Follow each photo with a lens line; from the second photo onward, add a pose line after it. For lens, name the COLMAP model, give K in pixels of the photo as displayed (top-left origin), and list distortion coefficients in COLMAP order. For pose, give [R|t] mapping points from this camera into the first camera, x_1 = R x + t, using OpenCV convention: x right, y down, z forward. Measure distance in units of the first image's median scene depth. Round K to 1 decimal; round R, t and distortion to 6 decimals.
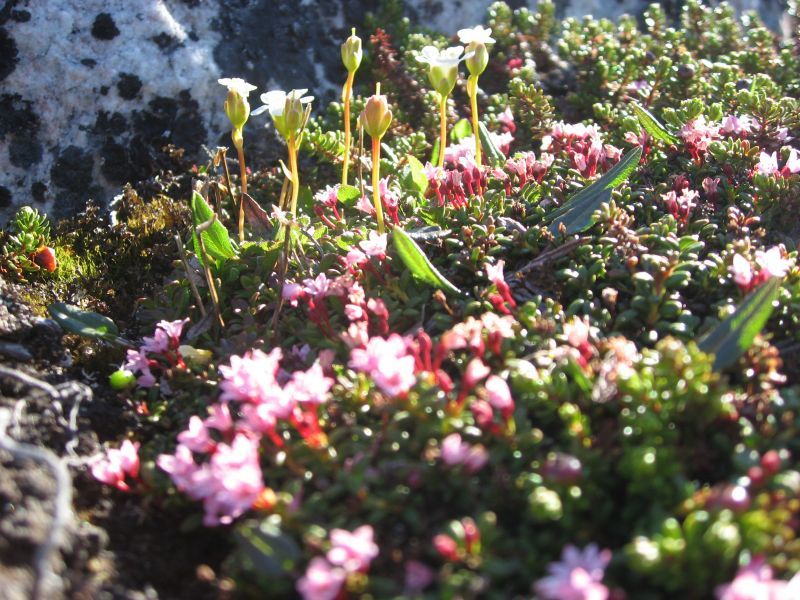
lens RADIAL K [[982.5, 0, 394.4], [0, 982.5, 292.7], [0, 0, 1]] dist [-0.136595, 0.000000]
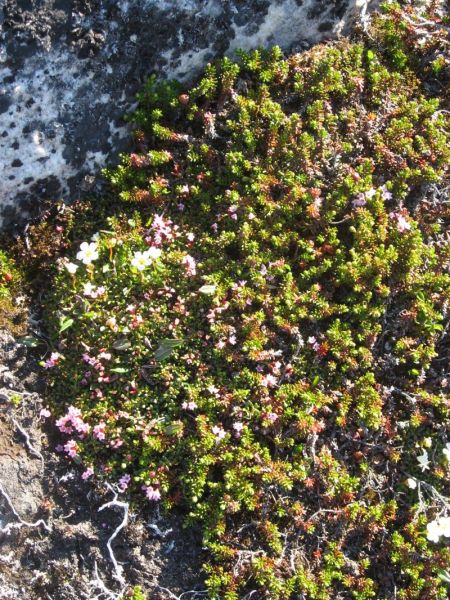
lens RADIAL K [[1034.2, 0, 224.1], [0, 1034.2, 299.4], [0, 0, 1]] dist [-0.155727, 0.000000]
pose [[0.991618, 0.125309, 0.031474, 0.178800], [-0.103816, 0.627771, 0.771444, -2.160857], [0.076911, -0.768245, 0.635519, -0.873840]]
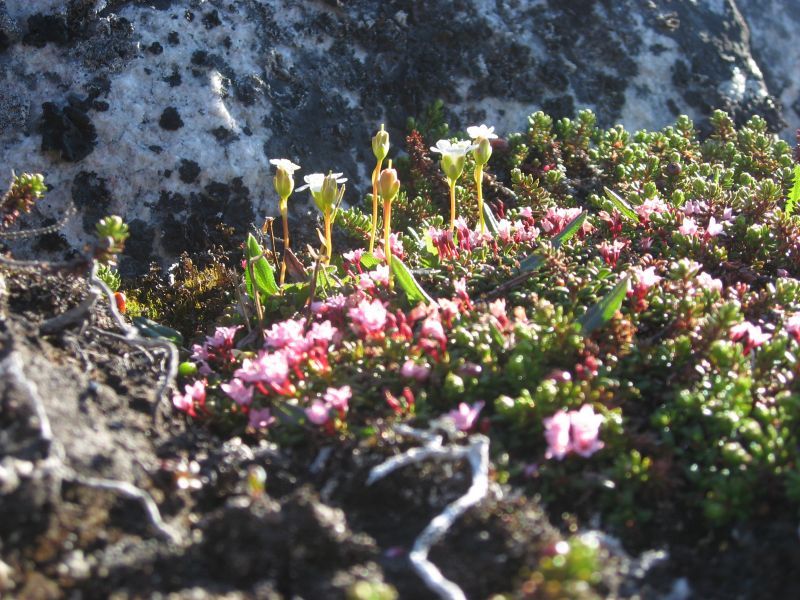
lens RADIAL K [[1379.0, 0, 396.0], [0, 1379.0, 295.9], [0, 0, 1]] dist [-0.155727, 0.000000]
pose [[0.996920, 0.034085, -0.070638, 0.088943], [-0.045255, 0.985567, -0.163124, 0.188866], [0.064058, 0.165818, 0.984074, -0.564524]]
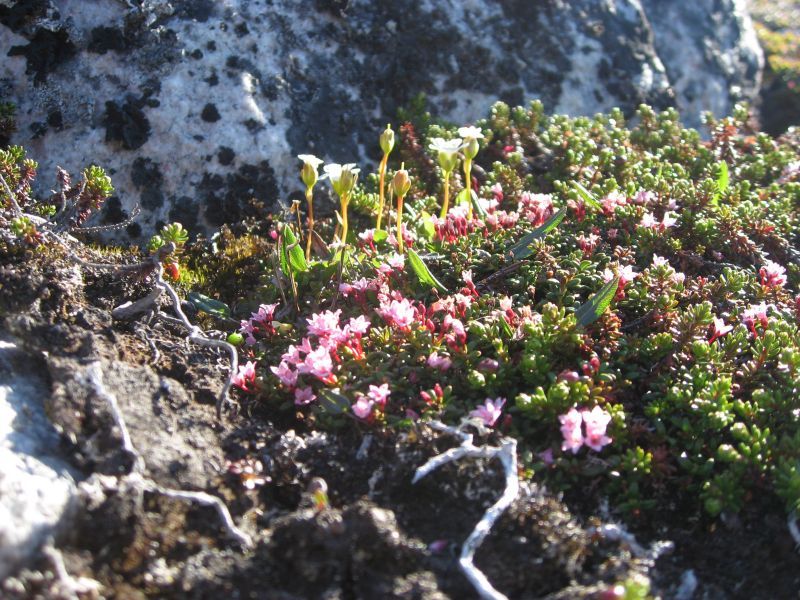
lens RADIAL K [[982.5, 0, 397.1], [0, 982.5, 294.3], [0, 0, 1]] dist [-0.136595, 0.000000]
pose [[0.998983, 0.039001, -0.022608, 0.012612], [-0.040530, 0.996603, -0.071695, 0.079975], [0.019735, 0.072538, 0.997170, -0.403691]]
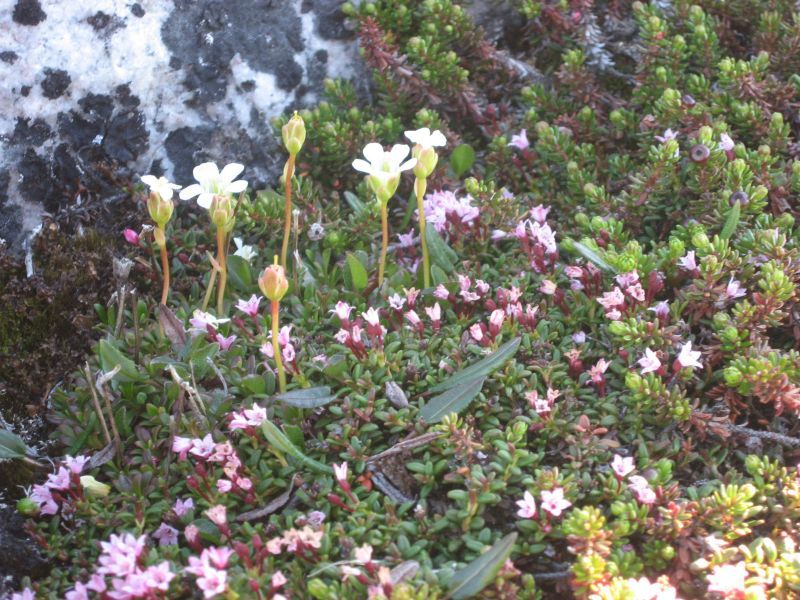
lens RADIAL K [[2376.7, 0, 451.8], [0, 2376.7, 349.0], [0, 0, 1]] dist [-0.196104, 0.000000]
pose [[0.990495, 0.095492, -0.099004, 0.293535], [-0.075158, 0.978534, 0.191891, -0.420232], [0.115203, -0.182626, 0.976410, -1.008693]]
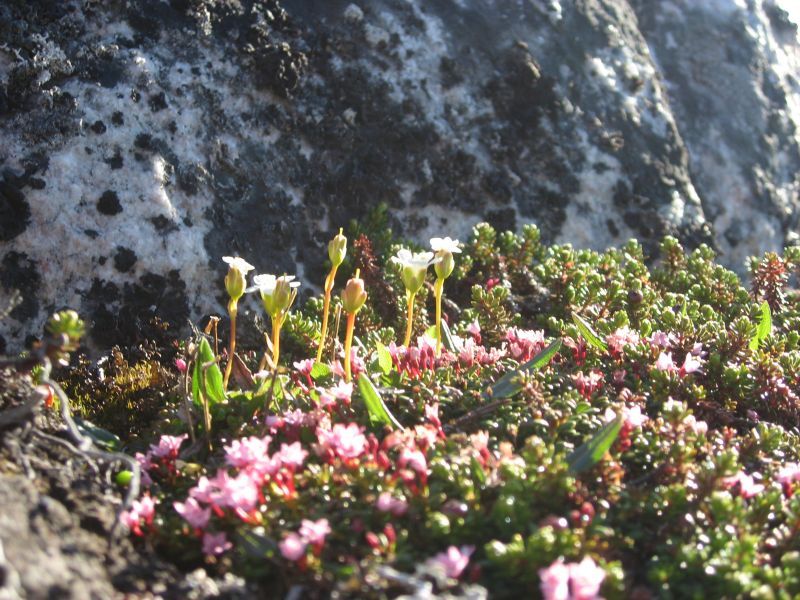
lens RADIAL K [[1379.0, 0, 397.0], [0, 1379.0, 301.9], [0, 0, 1]] dist [-0.155727, 0.000000]
pose [[0.994598, 0.102701, 0.015066, 0.007122], [-0.096478, 0.968194, -0.230850, 0.158726], [-0.038295, 0.228149, 0.972873, -0.495666]]
